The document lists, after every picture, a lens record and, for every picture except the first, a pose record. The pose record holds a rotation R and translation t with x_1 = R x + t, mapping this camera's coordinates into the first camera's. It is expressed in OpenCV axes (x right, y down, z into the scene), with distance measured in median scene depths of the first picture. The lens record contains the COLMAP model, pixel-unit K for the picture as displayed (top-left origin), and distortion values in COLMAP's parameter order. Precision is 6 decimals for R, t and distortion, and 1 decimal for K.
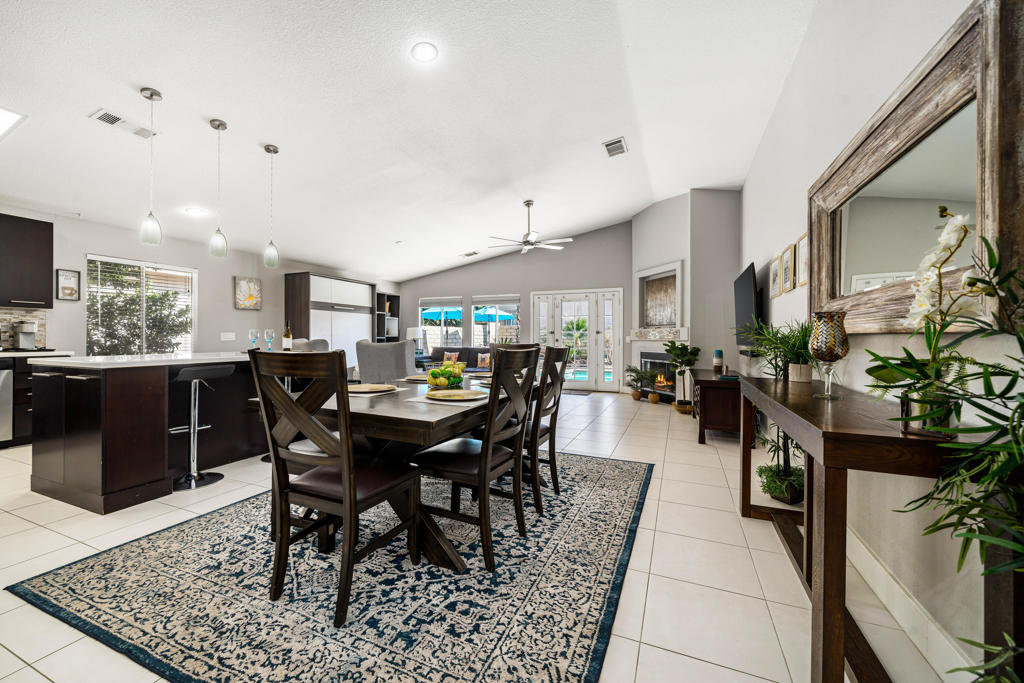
lens RADIAL K [[408.7, 0, 504.5], [0, 408.7, 340.1], [0, 0, 1]] dist [0.000966, 0.000017]
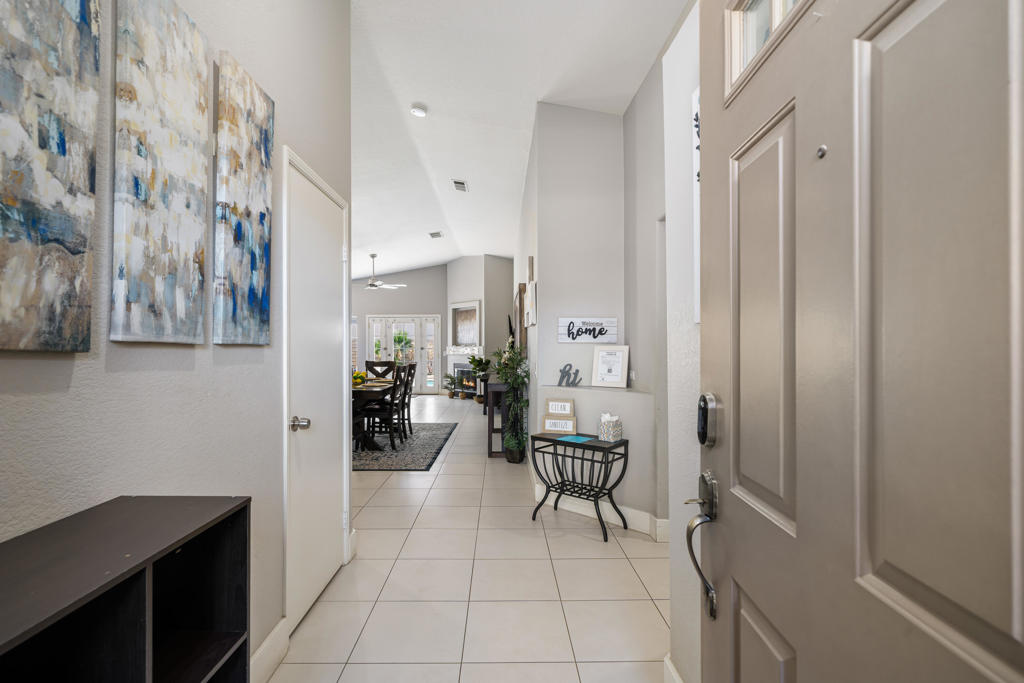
lens RADIAL K [[479.5, 0, 509.0], [0, 479.5, 341.8], [0, 0, 1]] dist [-0.000743, -0.000007]
pose [[0.910523, -0.004029, 0.413440, -0.181049], [0.008023, 0.999936, -0.007924, -0.031226], [-0.413381, 0.010532, 0.910497, -0.603252]]
